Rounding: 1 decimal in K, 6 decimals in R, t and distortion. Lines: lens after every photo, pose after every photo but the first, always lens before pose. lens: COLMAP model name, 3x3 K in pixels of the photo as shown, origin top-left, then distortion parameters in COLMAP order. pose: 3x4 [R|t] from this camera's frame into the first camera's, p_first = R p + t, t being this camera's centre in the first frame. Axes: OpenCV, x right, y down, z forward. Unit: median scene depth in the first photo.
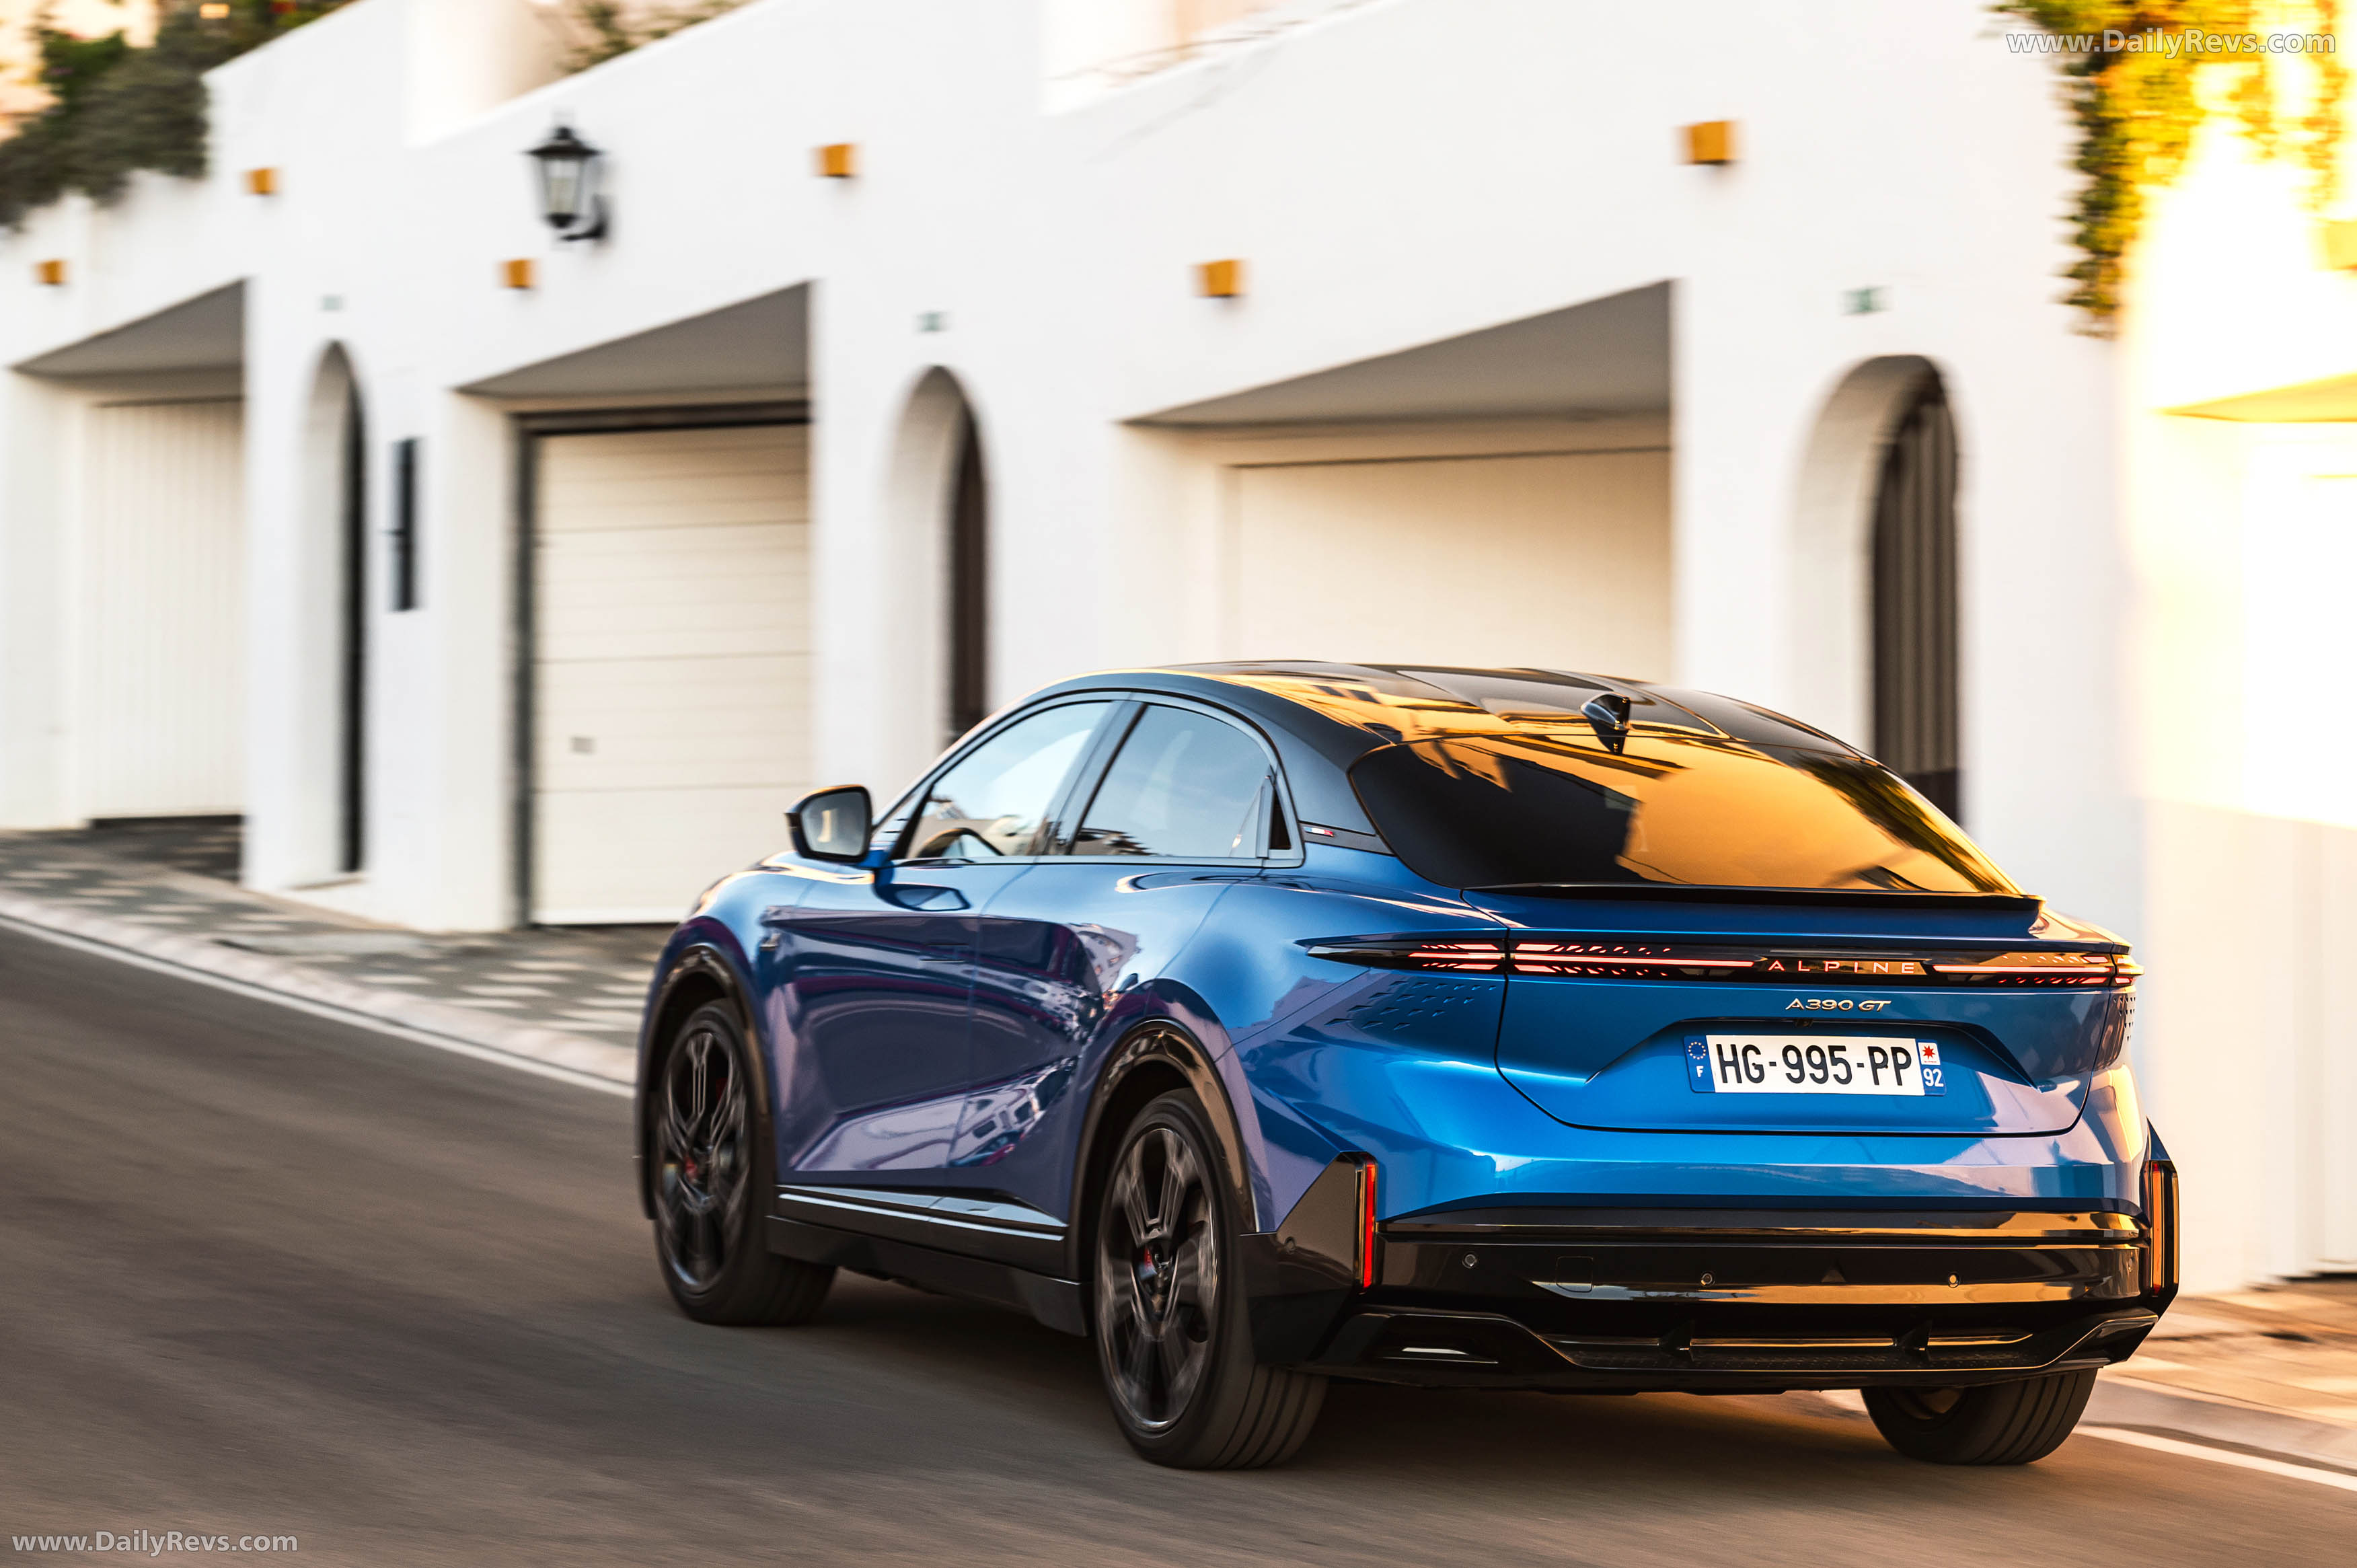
lens RADIAL K [[8847.9, 0, 1181.2], [0, 8847.9, 780.0], [0, 0, 1]] dist [-0.151378, 0.000000]
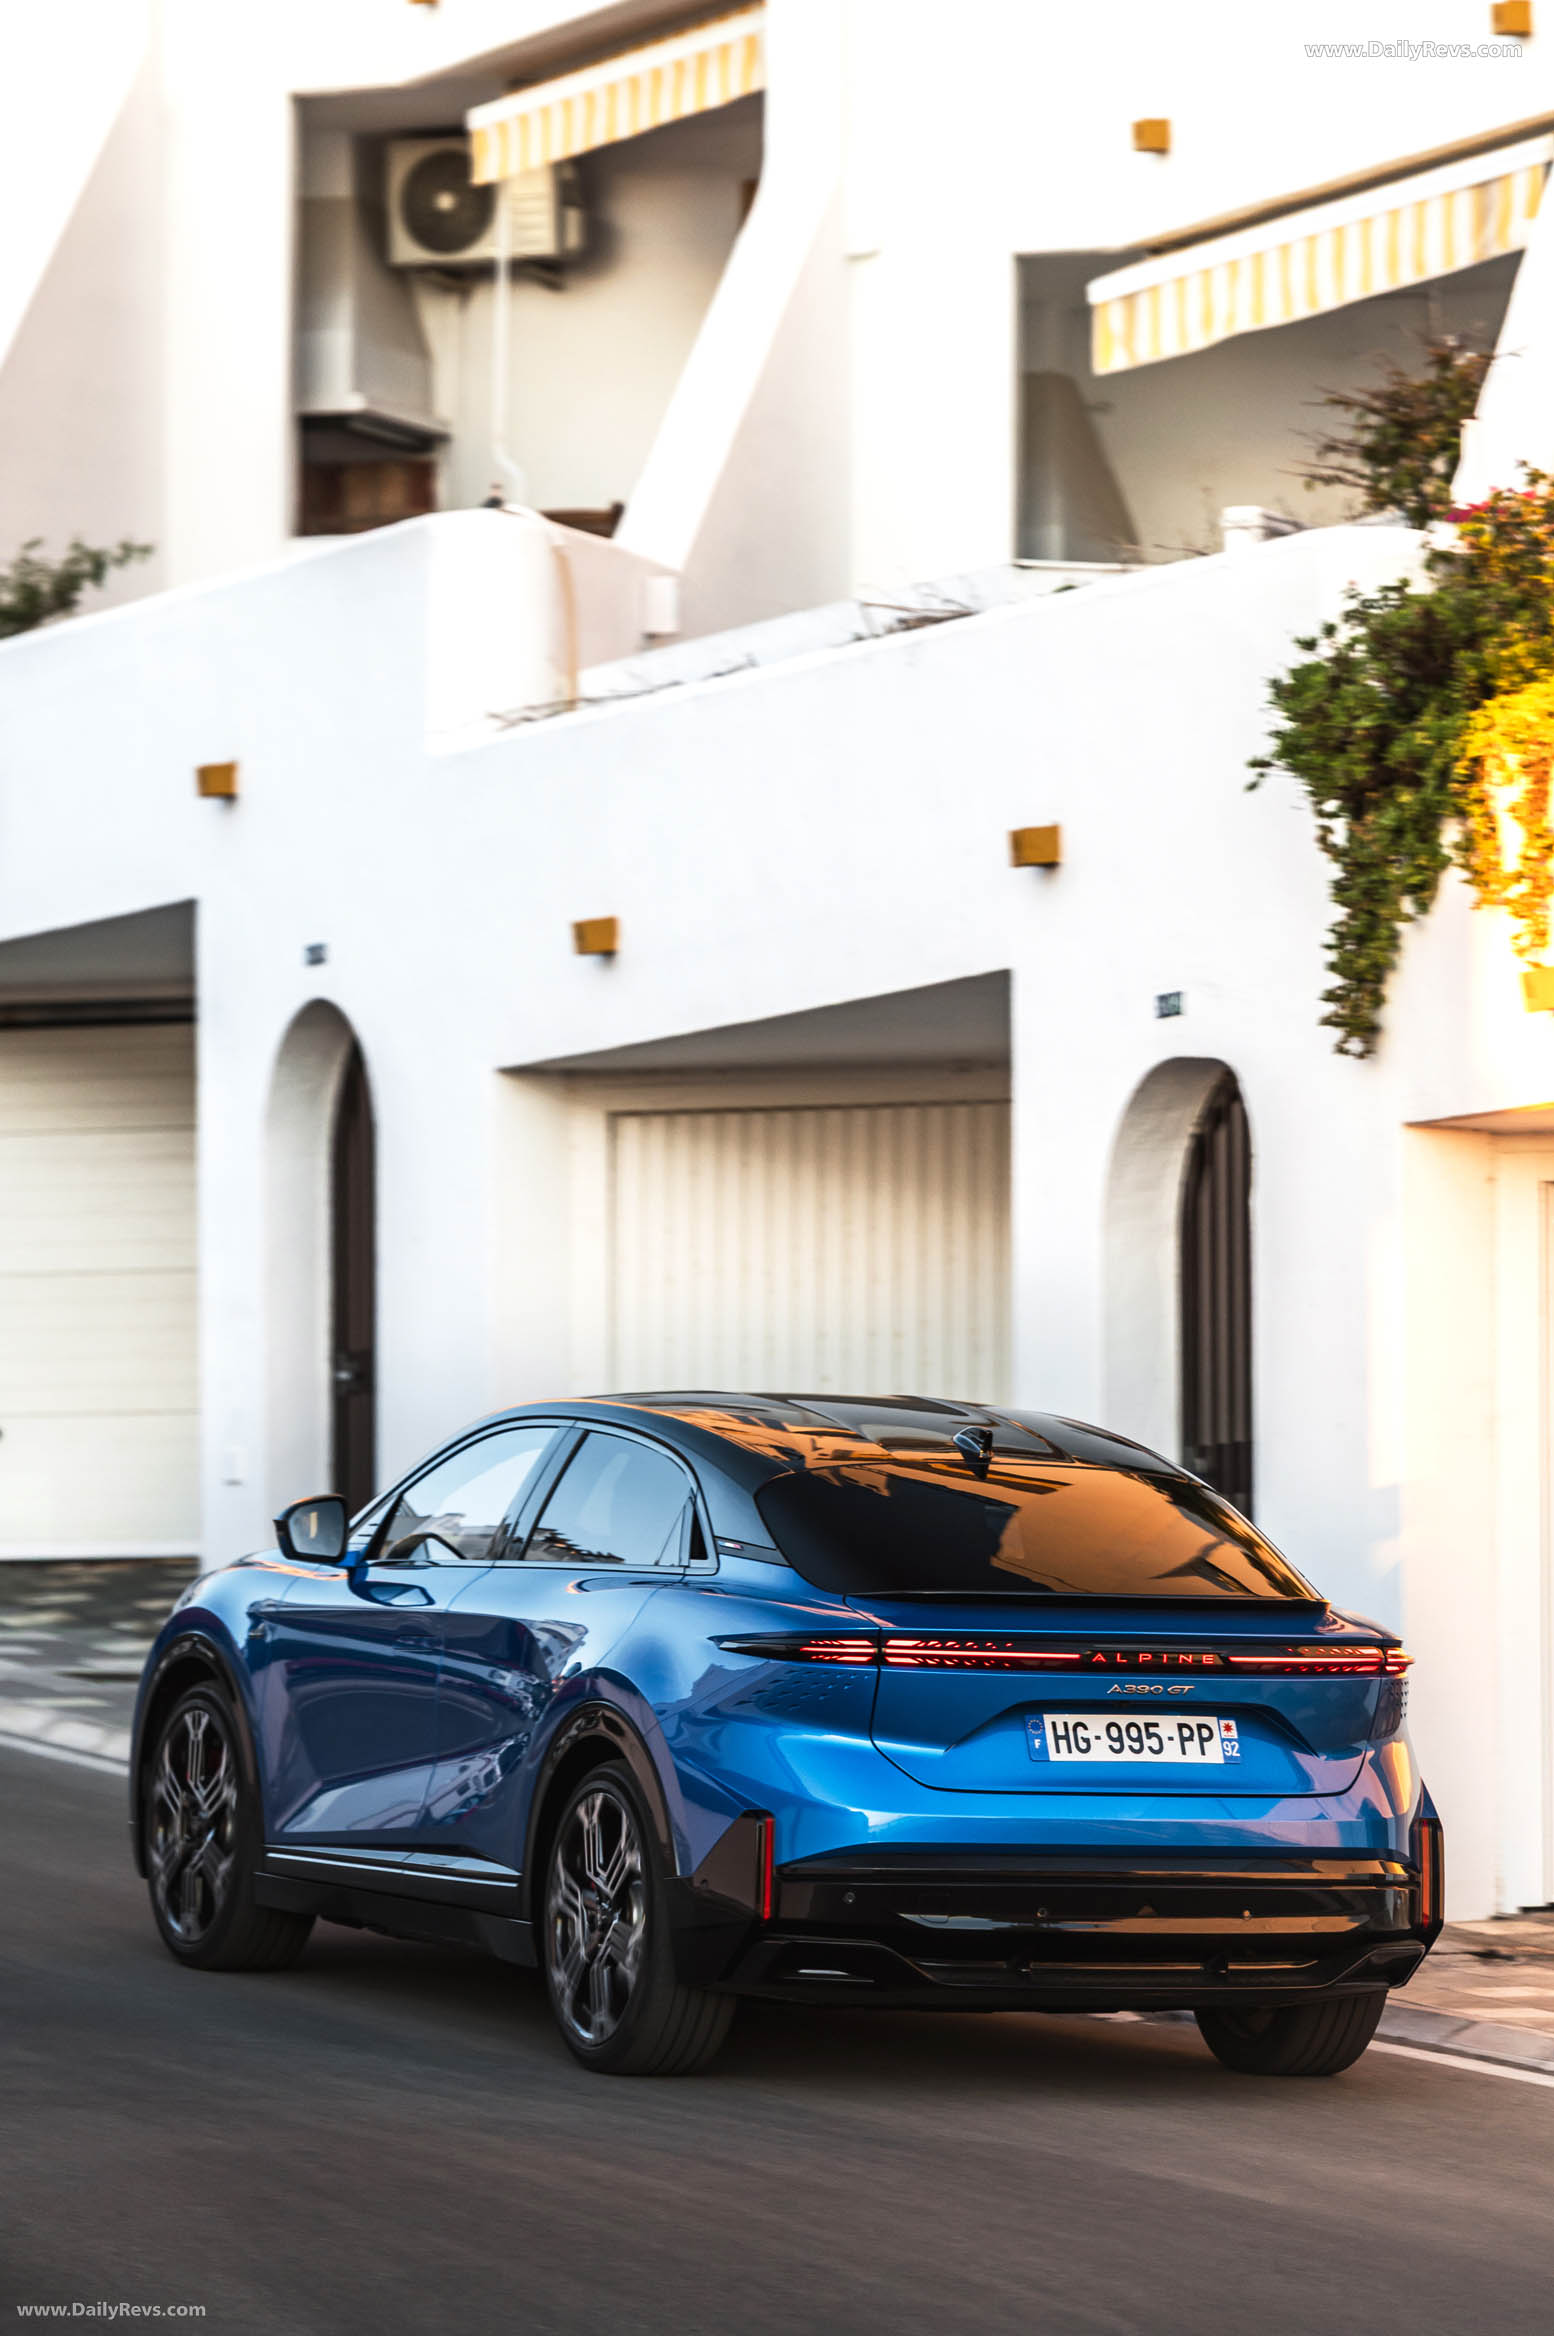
lens RADIAL K [[12853.4, 0, 787.8], [0, 12853.4, 1160.1], [0, 0, 1]] dist [0.788709, 0.000000]
pose [[0.999759, -0.001695, 0.021887, -0.008430], [0.001924, 0.999943, -0.010465, -0.015244], [-0.021868, 0.010505, 0.999706, -0.408750]]
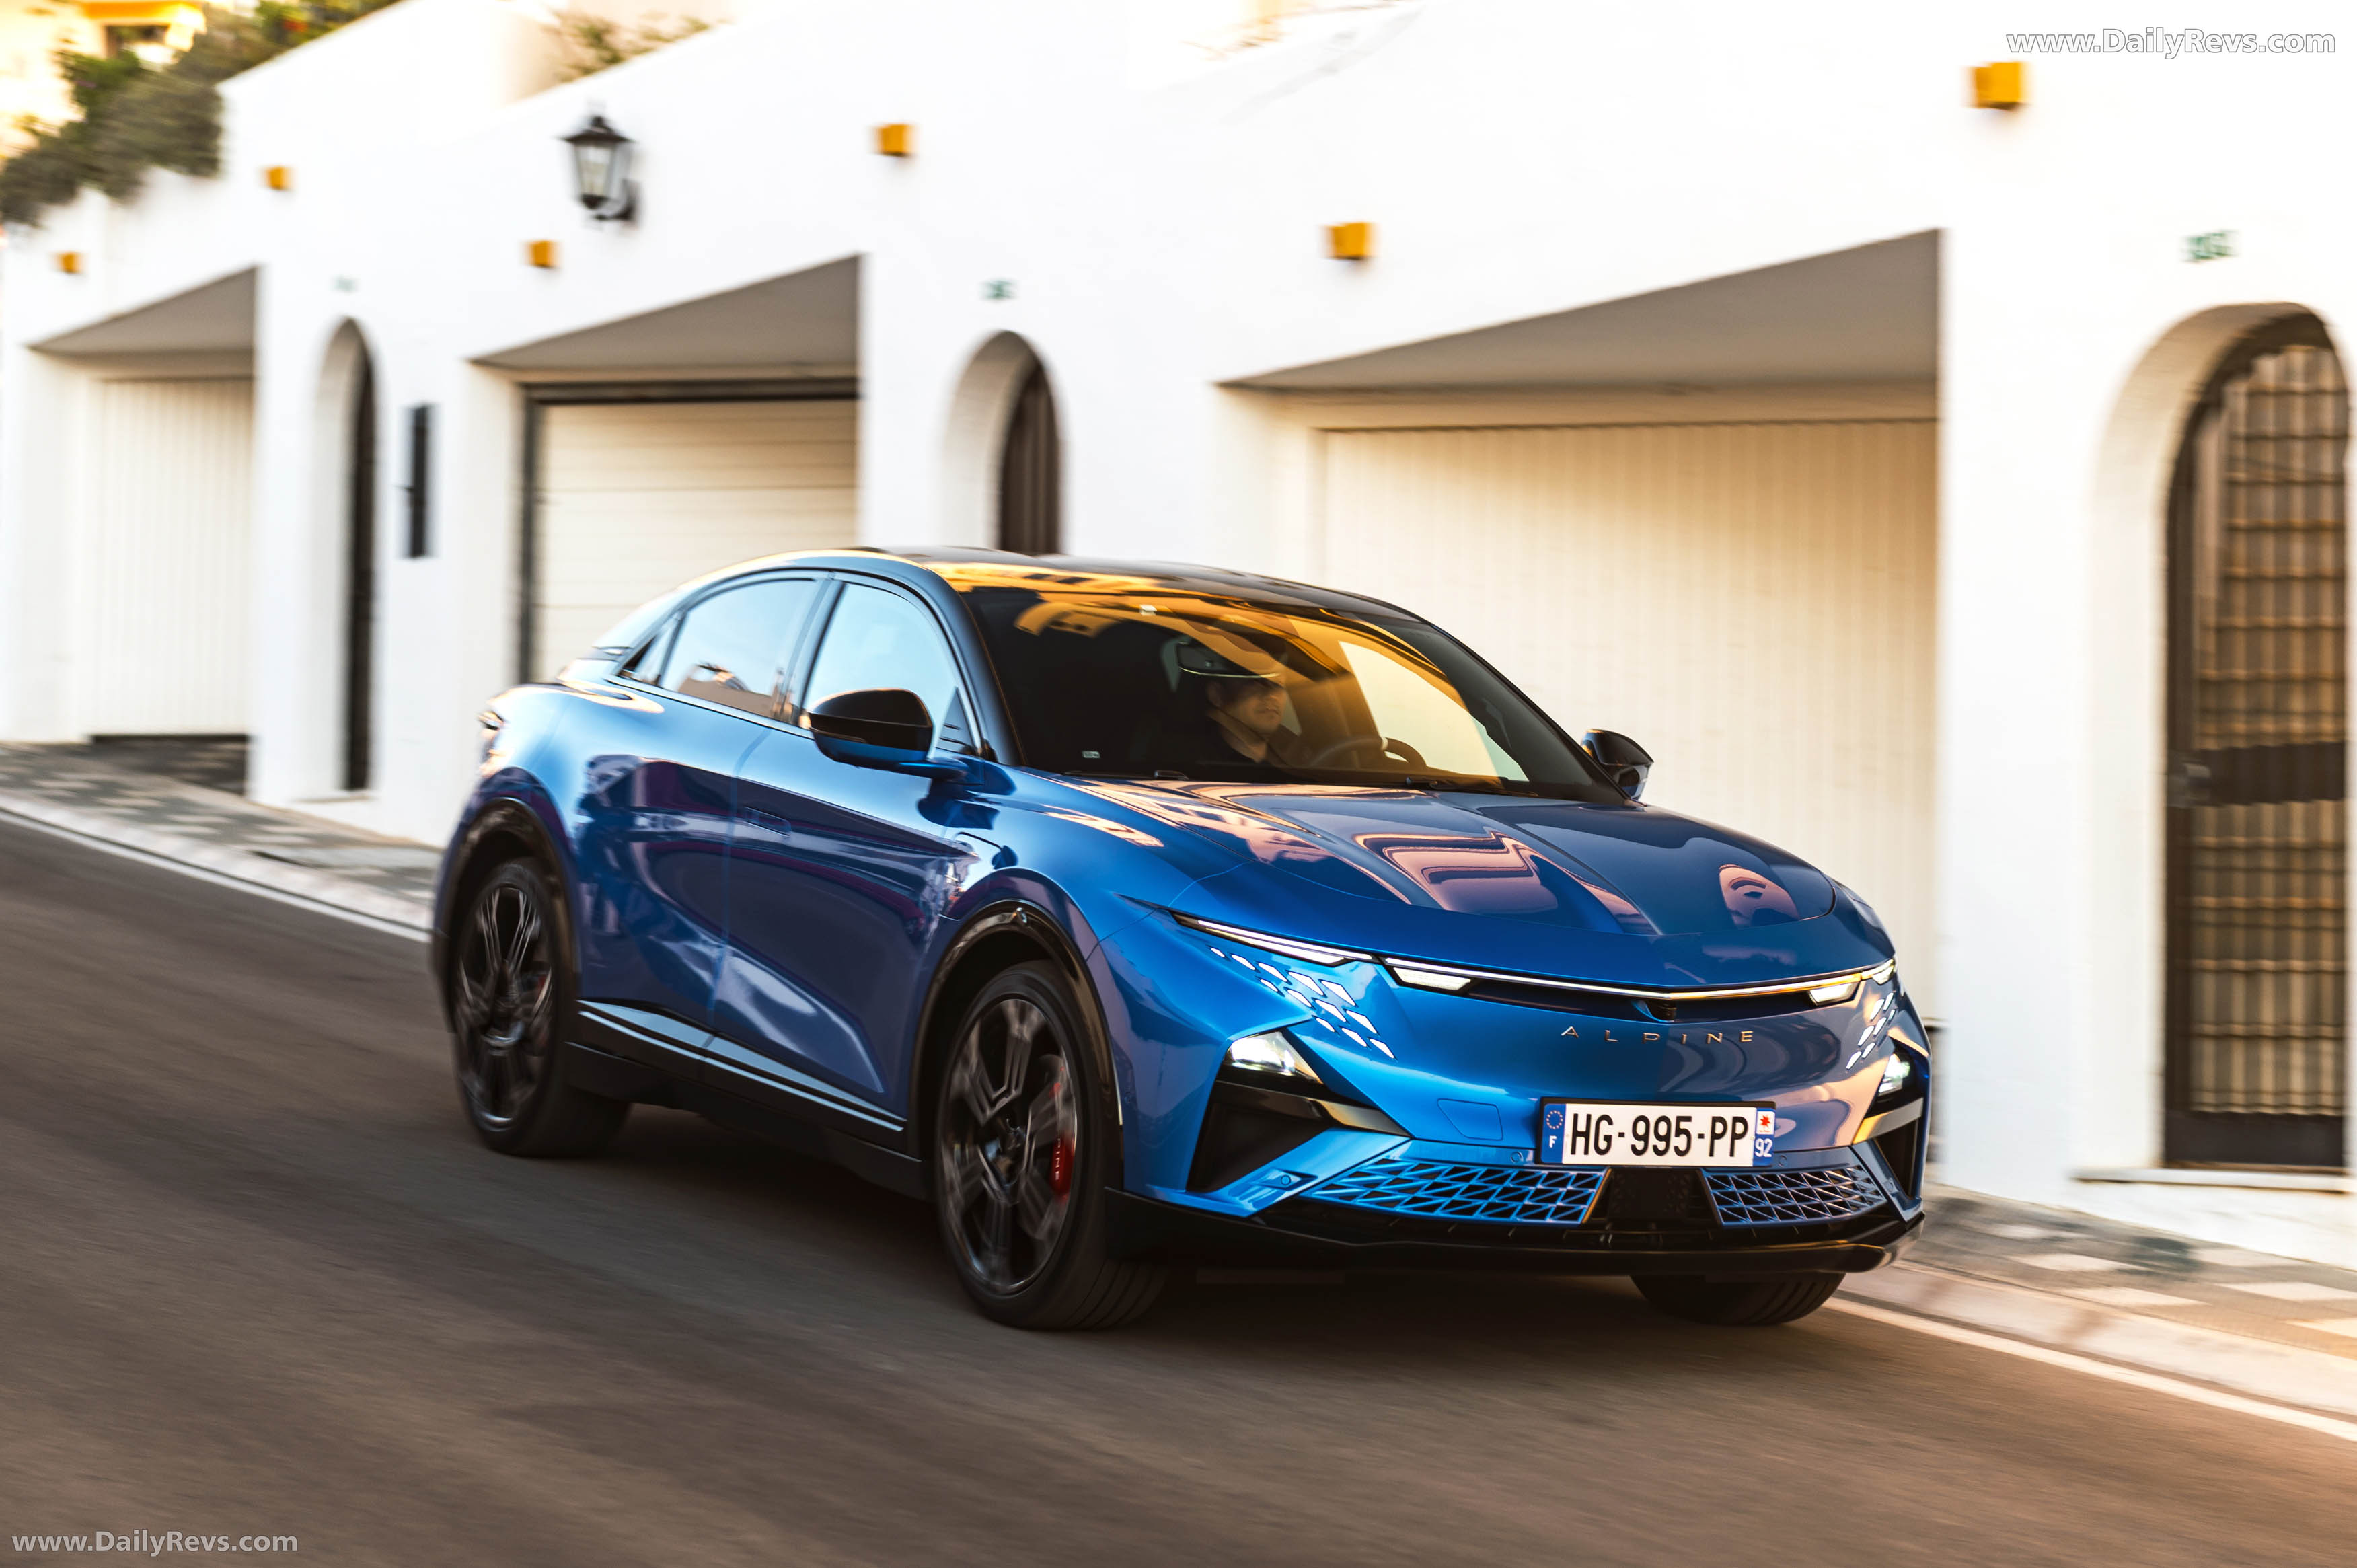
lens RADIAL K [[5838.1, 0, 1163.3], [0, 5838.1, 802.6], [0, 0, 1]] dist [0.026303, 0.000000]
pose [[0.996022, 0.025685, 0.085329, -0.069780], [-0.026817, 0.999567, 0.012141, 0.000292], [-0.084981, -0.014381, 0.996279, 0.319834]]
